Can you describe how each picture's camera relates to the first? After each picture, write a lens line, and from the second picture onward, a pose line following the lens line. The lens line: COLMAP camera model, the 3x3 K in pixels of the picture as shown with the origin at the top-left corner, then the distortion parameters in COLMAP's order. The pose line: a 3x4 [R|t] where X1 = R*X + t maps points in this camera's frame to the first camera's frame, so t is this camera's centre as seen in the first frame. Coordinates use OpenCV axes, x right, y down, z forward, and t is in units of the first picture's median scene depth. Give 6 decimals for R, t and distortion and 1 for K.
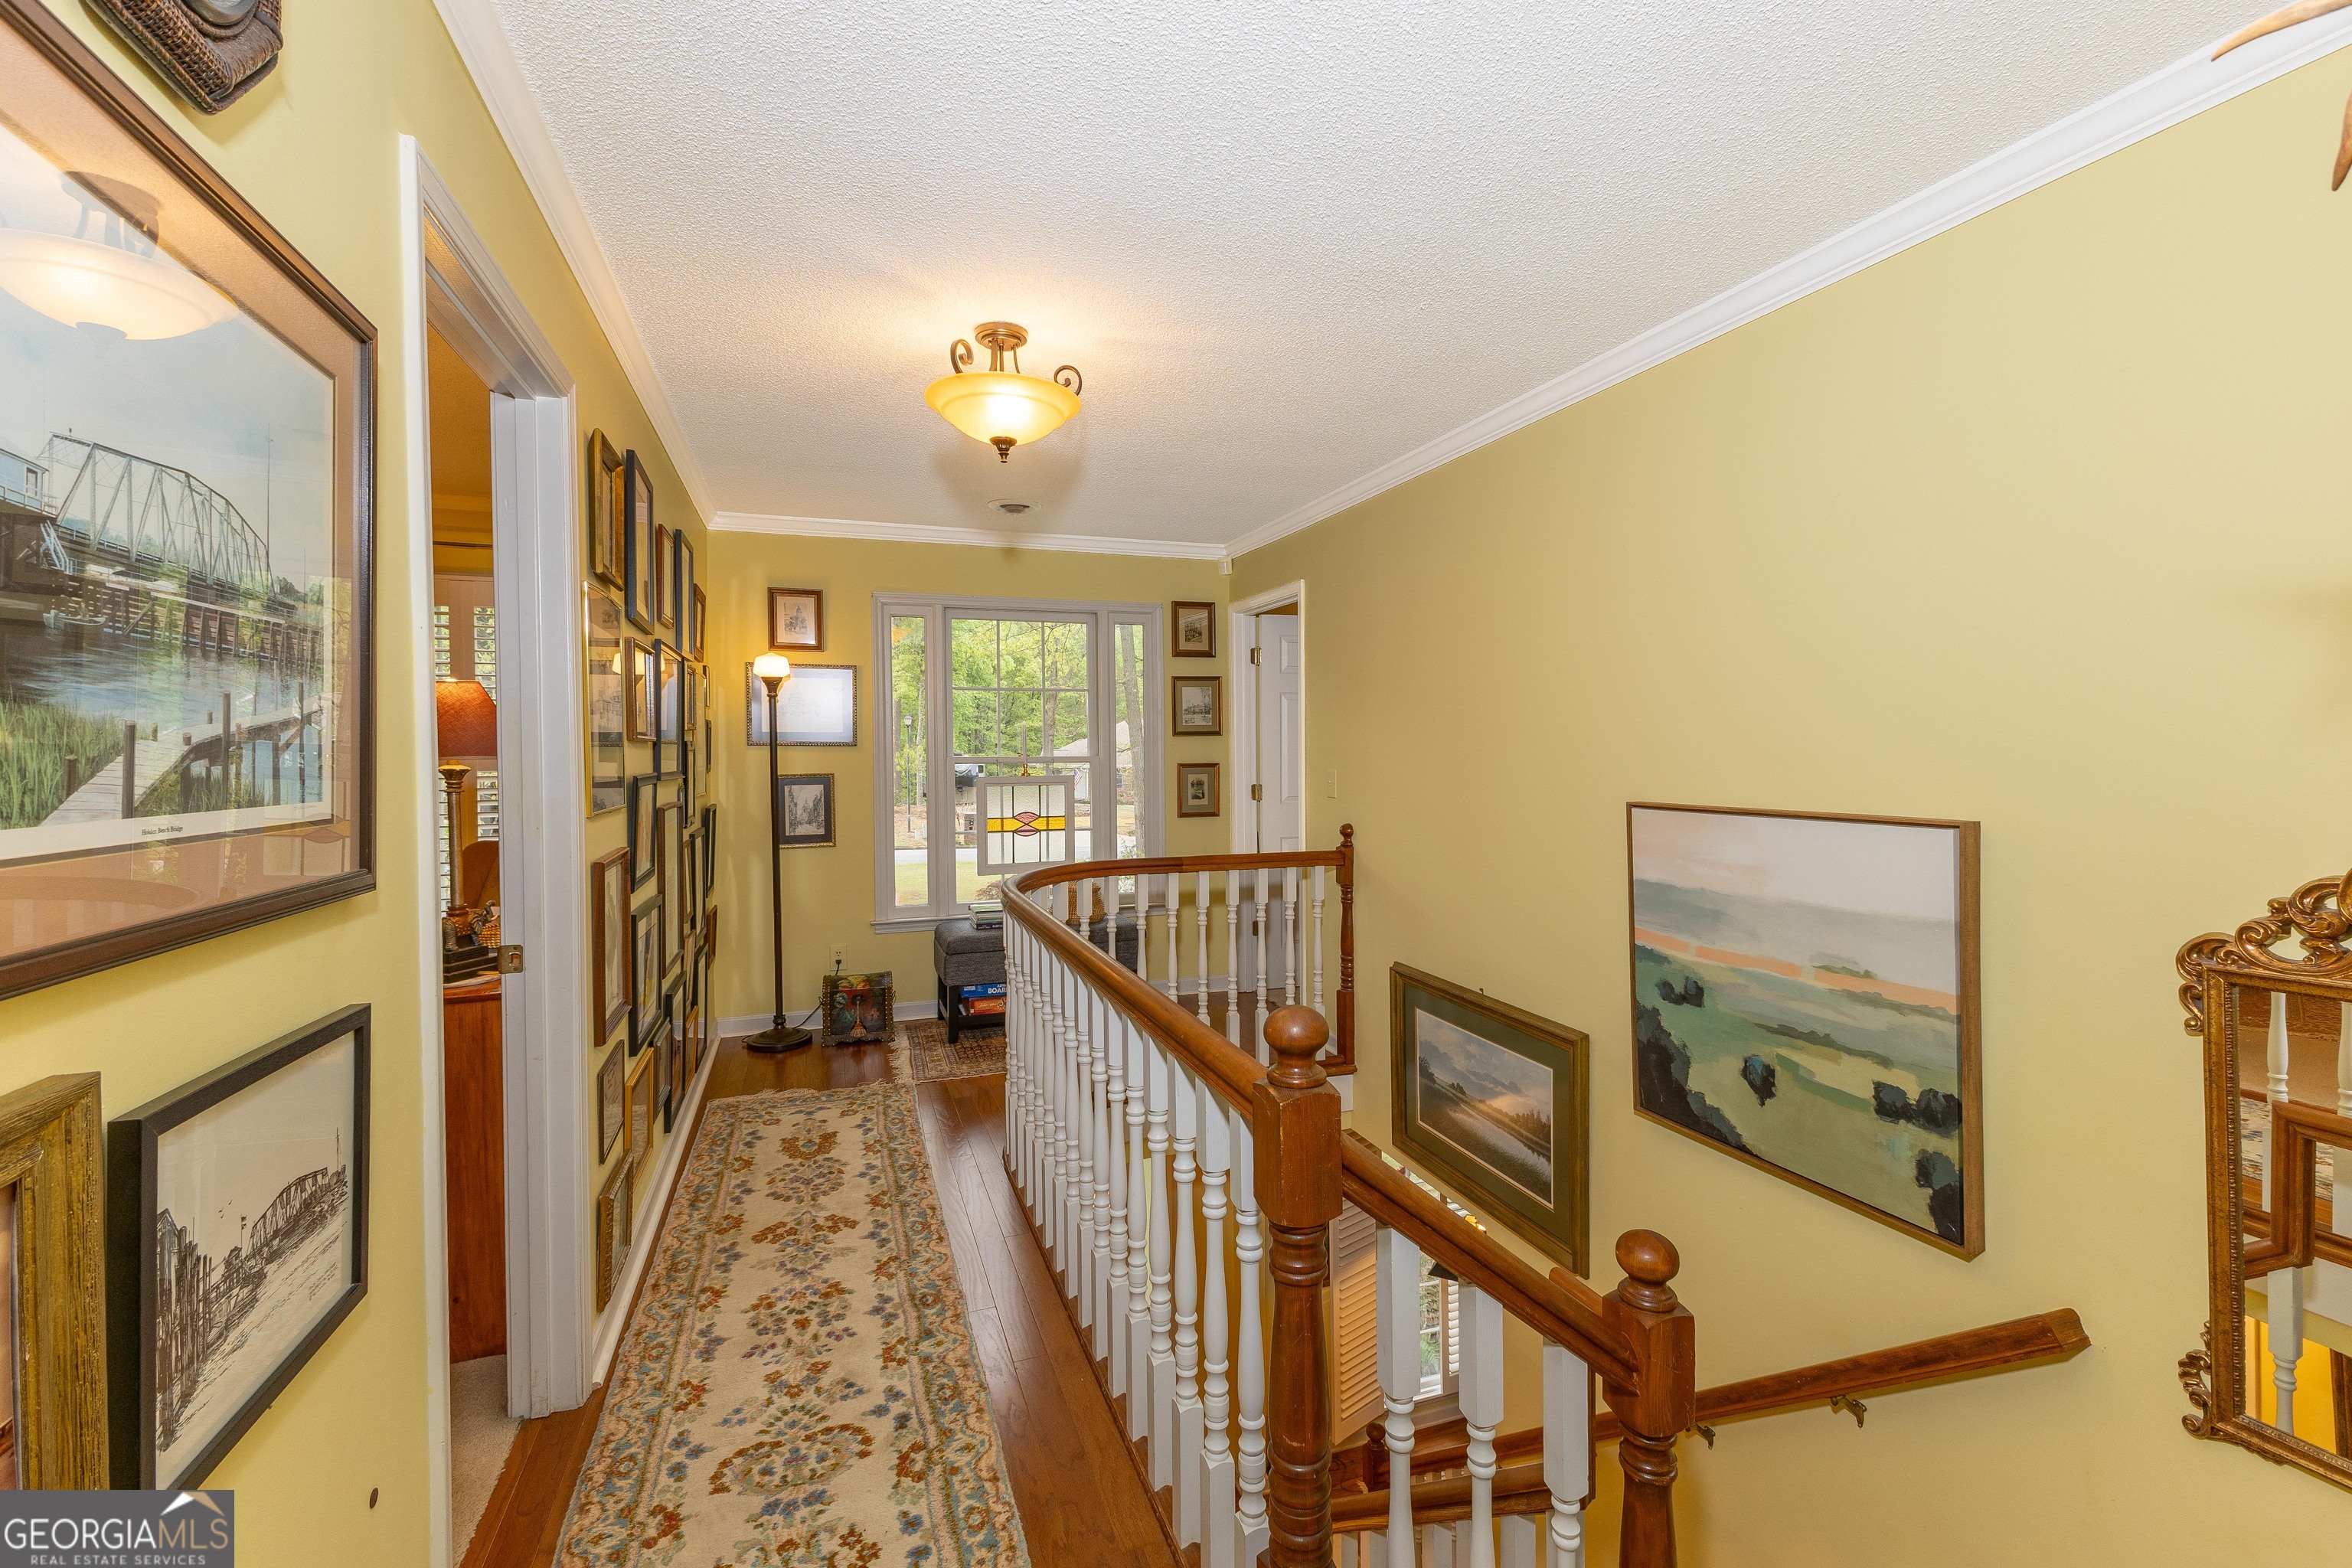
lens RADIAL K [[1005.6, 0, 1171.6], [0, 1005.6, 762.6], [0, 0, 1]] dist [0.002126, 0.000093]
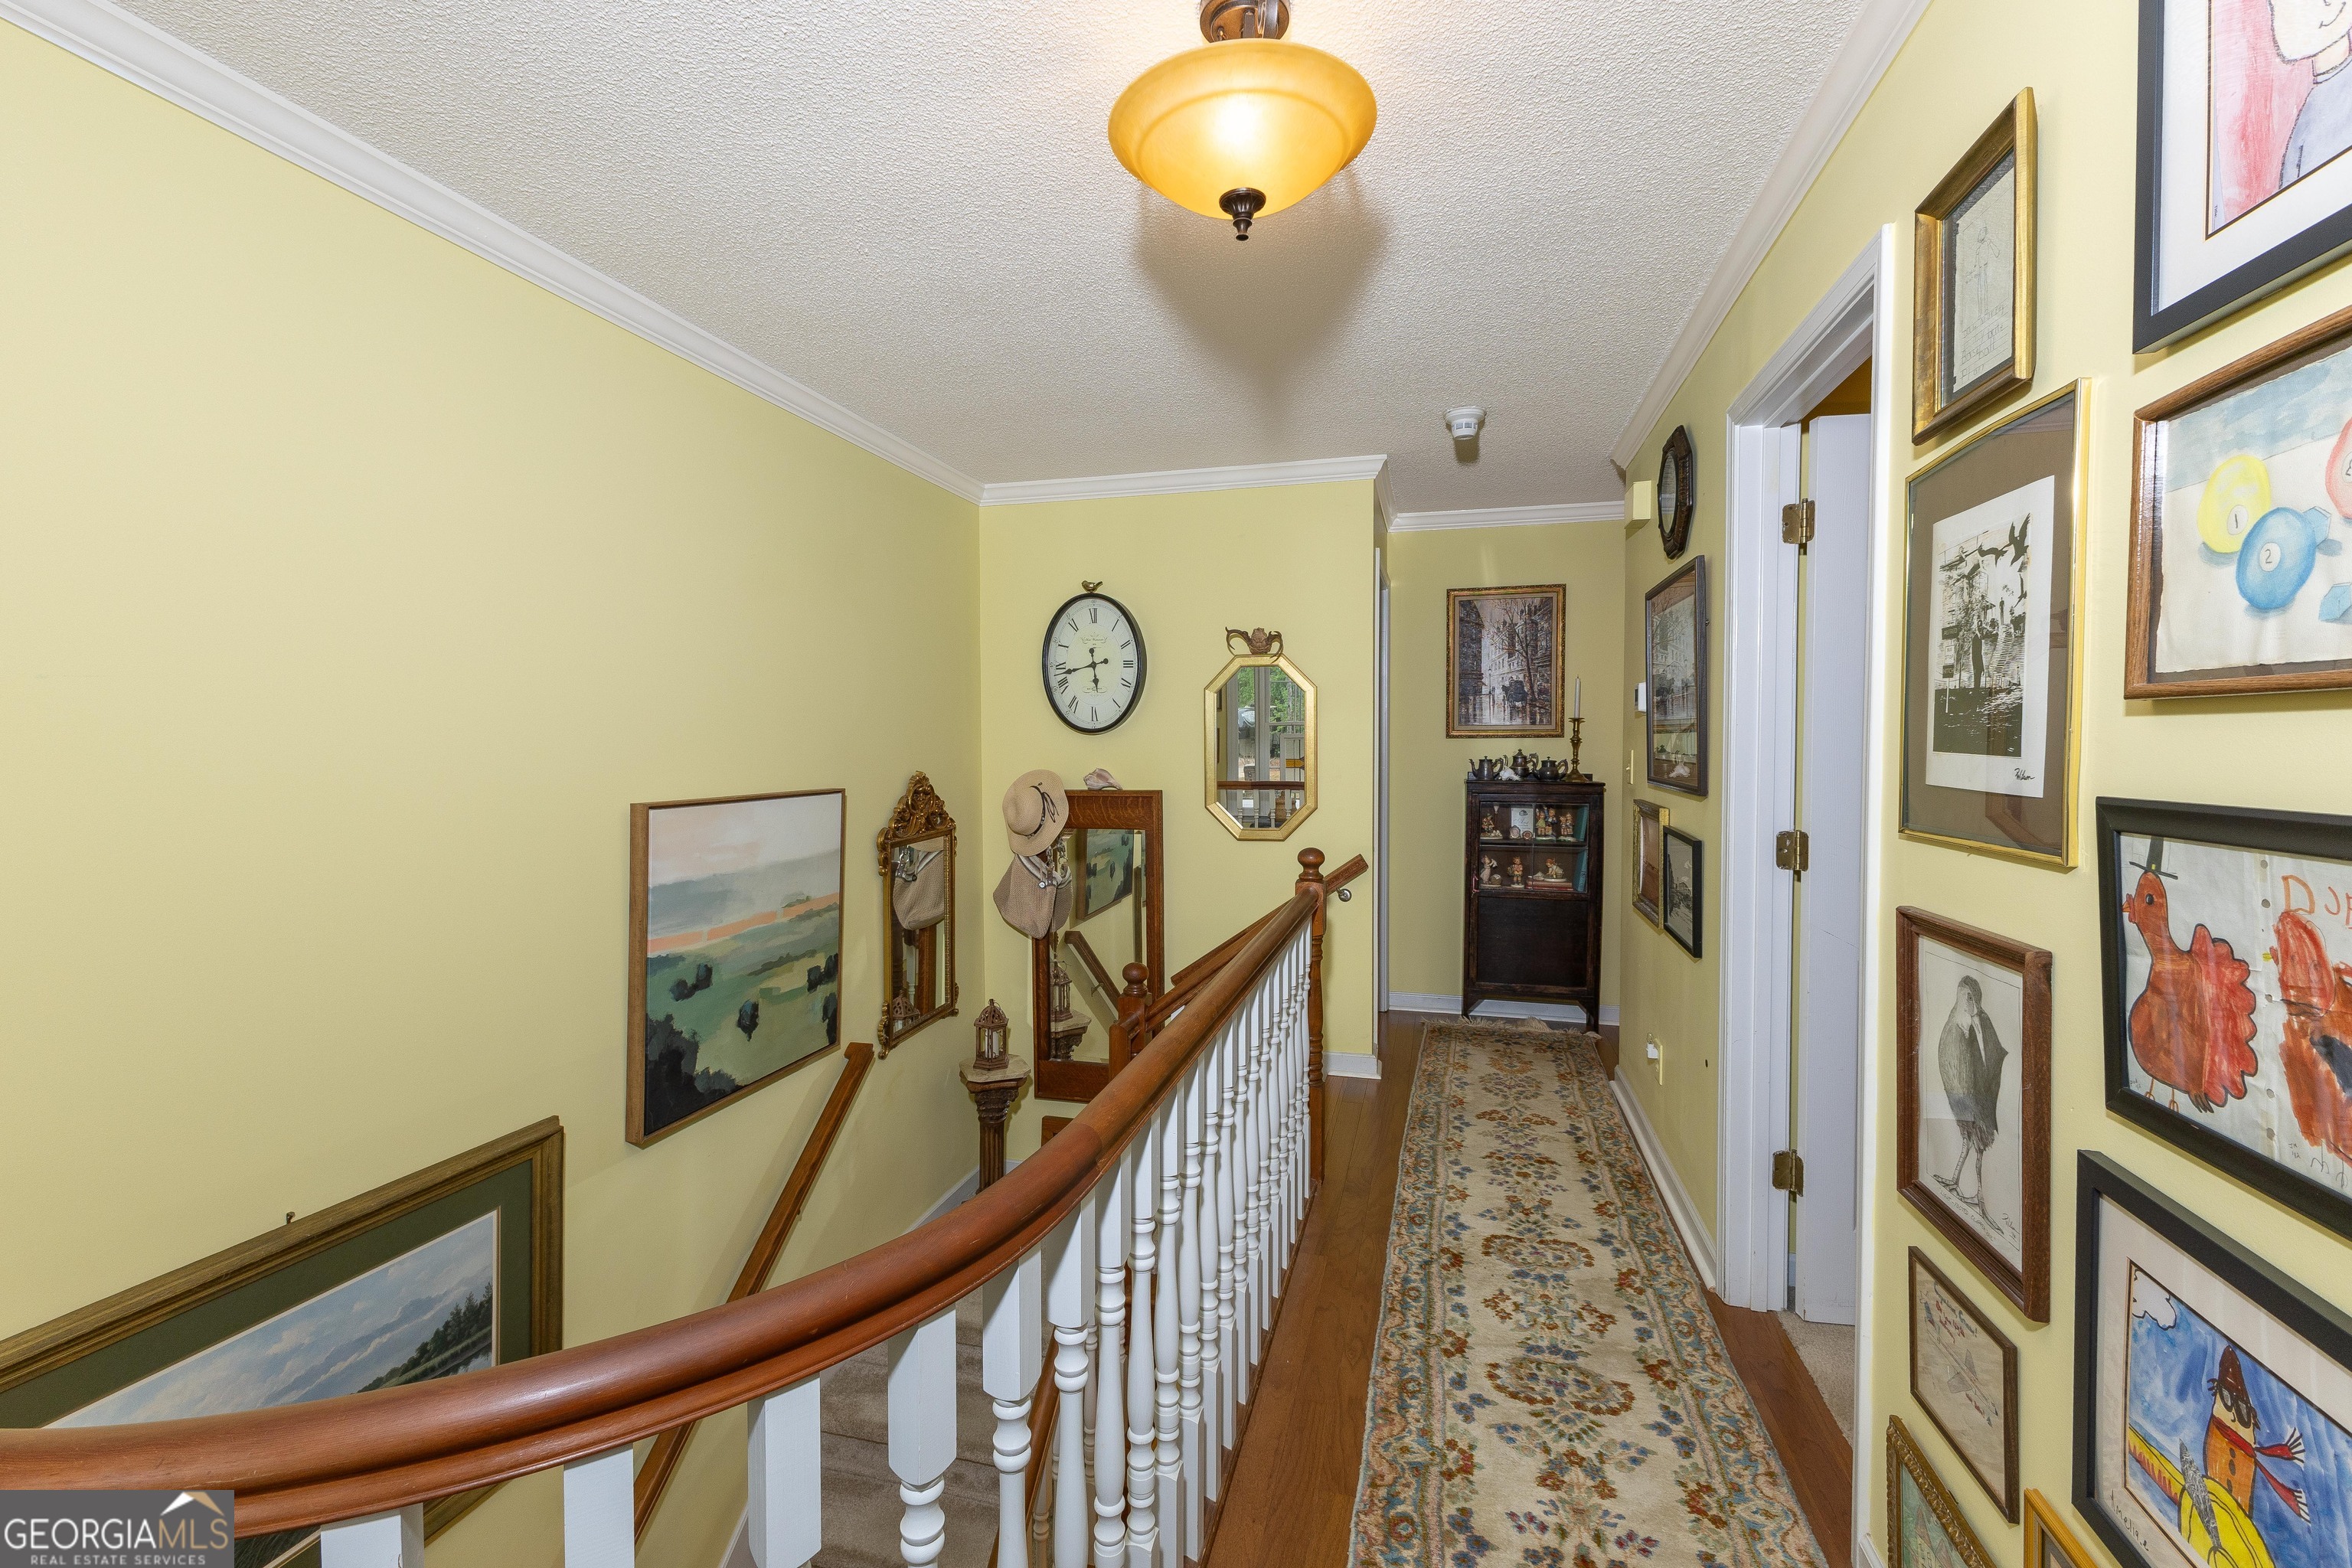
lens RADIAL K [[1005.6, 0, 1178.8], [0, 1005.6, 773.3], [0, 0, 1]] dist [0.002126, 0.000093]
pose [[-0.828191, -0.006723, 0.560406, -0.532676], [0.016536, 0.999200, 0.036424, -0.015686], [-0.560202, 0.039432, -0.827417, 1.752755]]
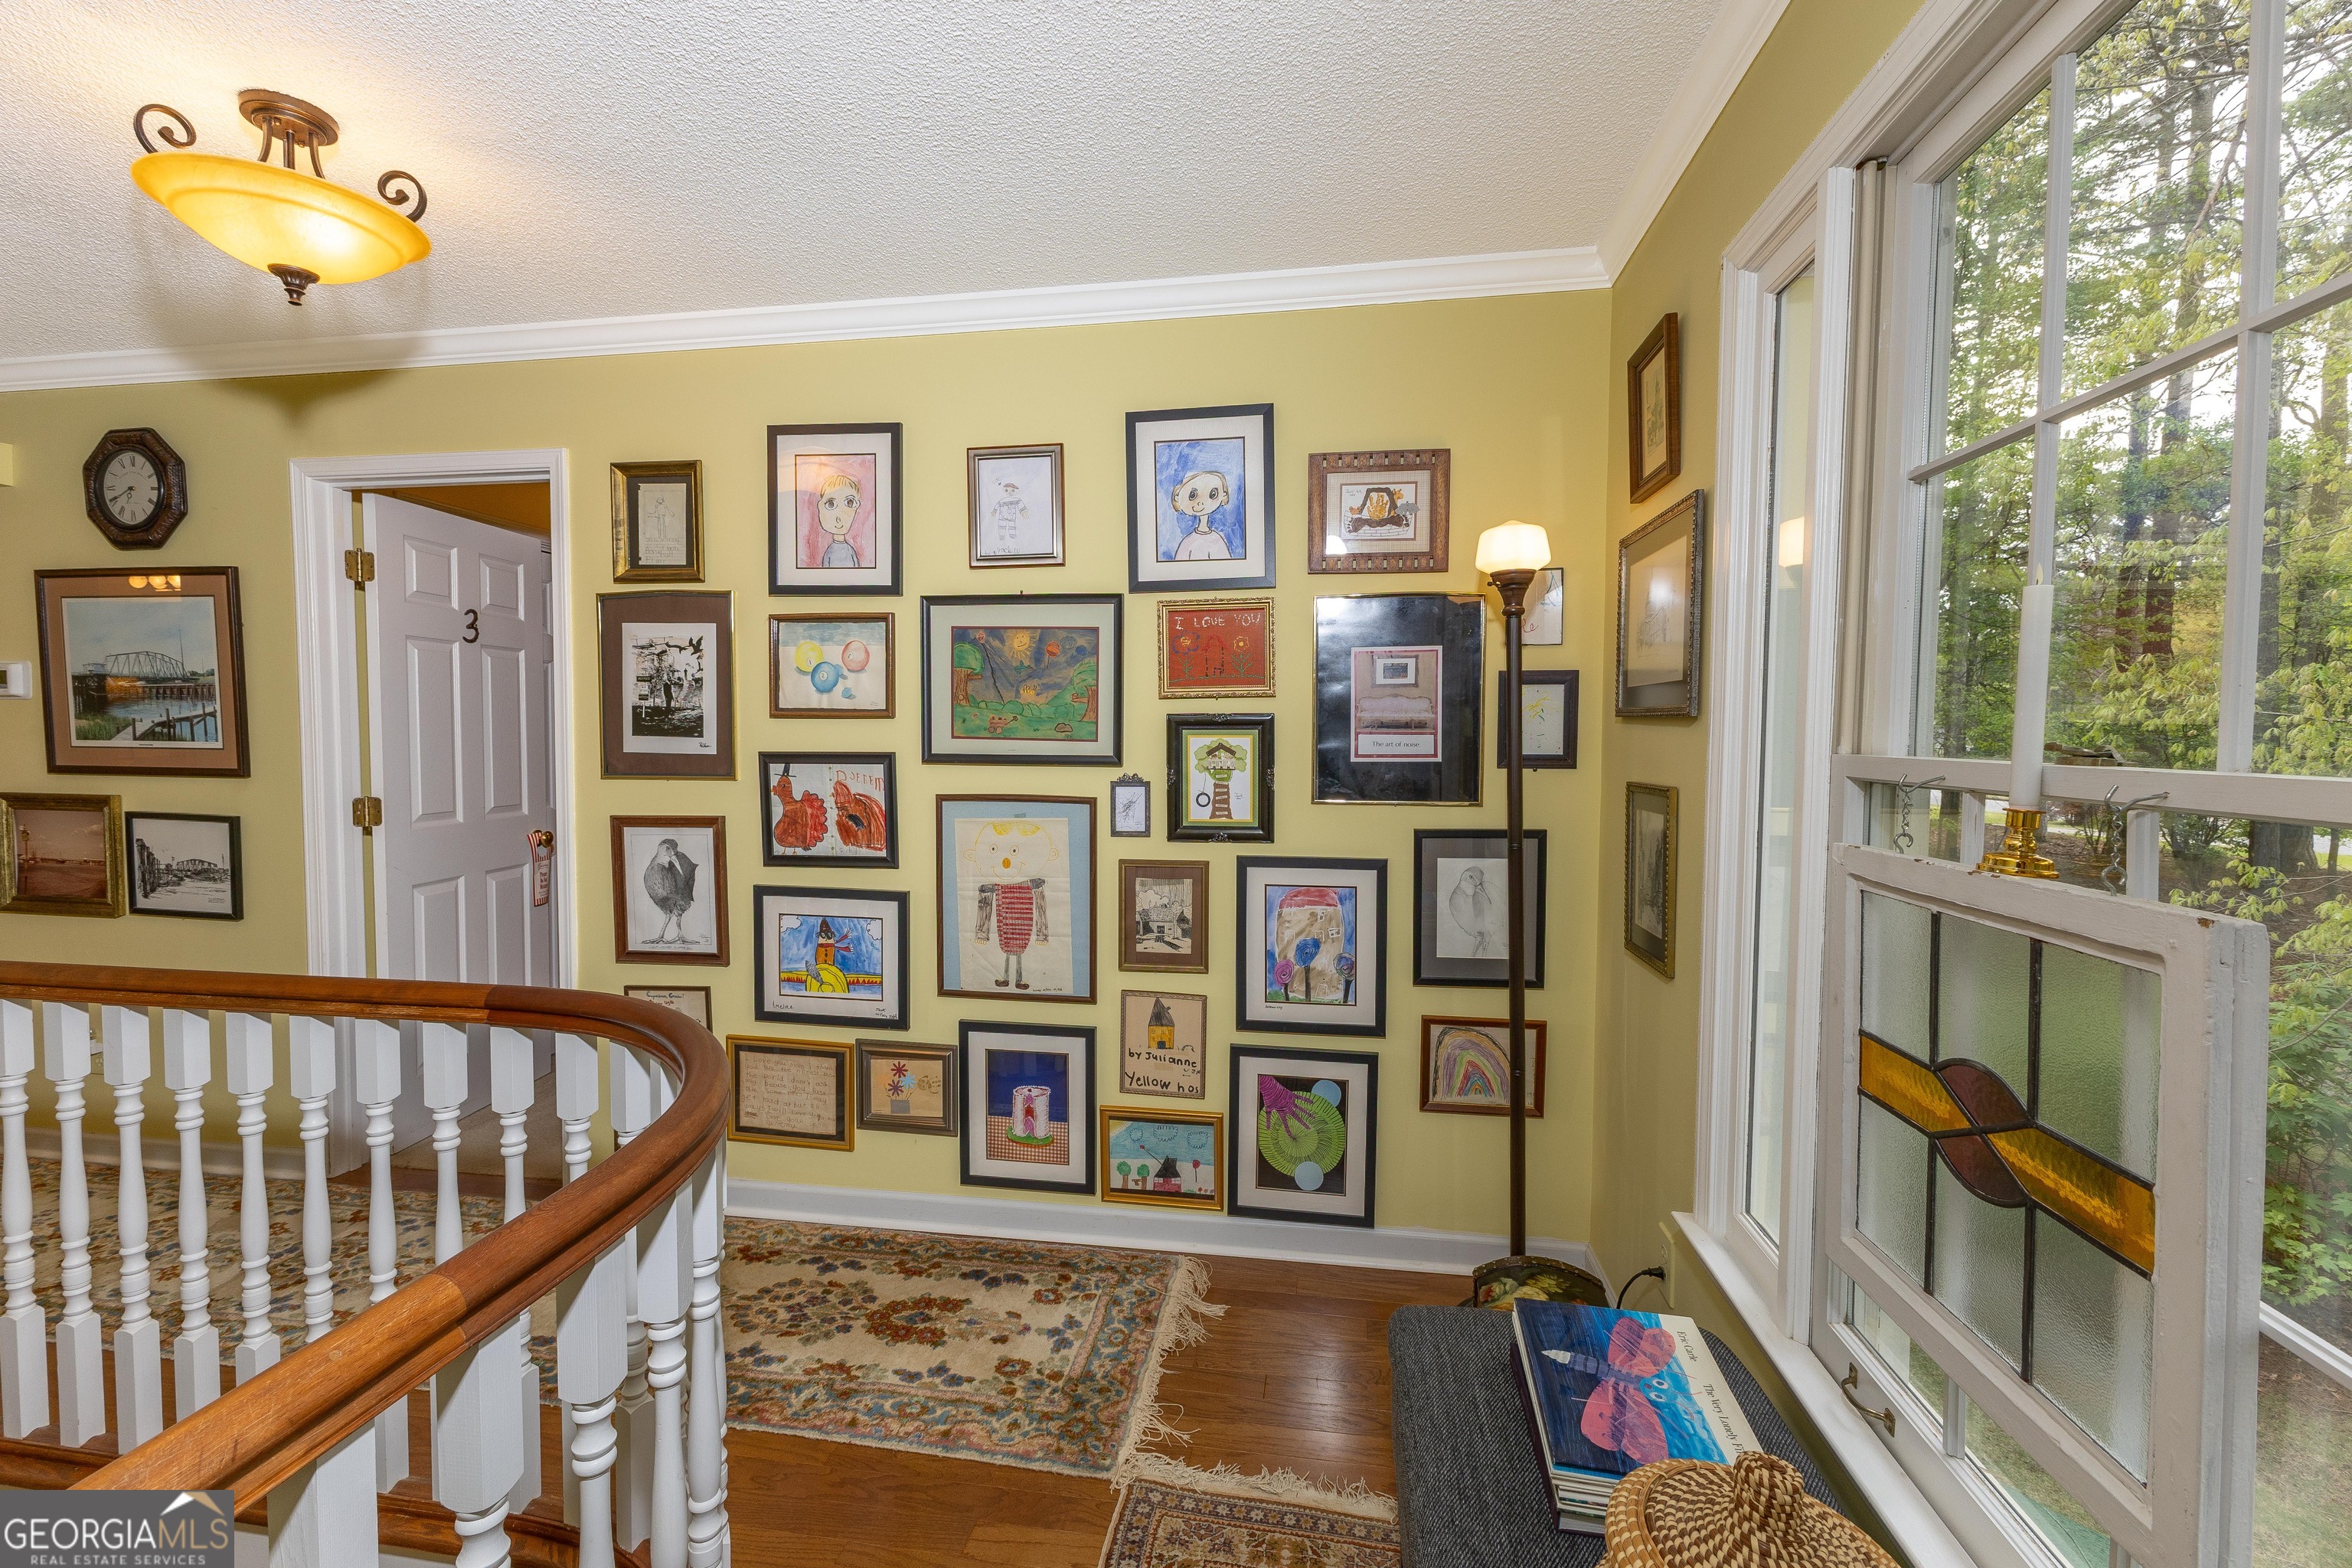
lens RADIAL K [[1005.6, 0, 1178.9], [0, 1005.6, 773.3], [0, 0, 1]] dist [0.002126, 0.000093]
pose [[-0.470171, 0.046334, -0.881358, 0.192420], [-0.010815, 0.998244, 0.058248, -0.031932], [0.882509, 0.036918, -0.468844, 2.161155]]
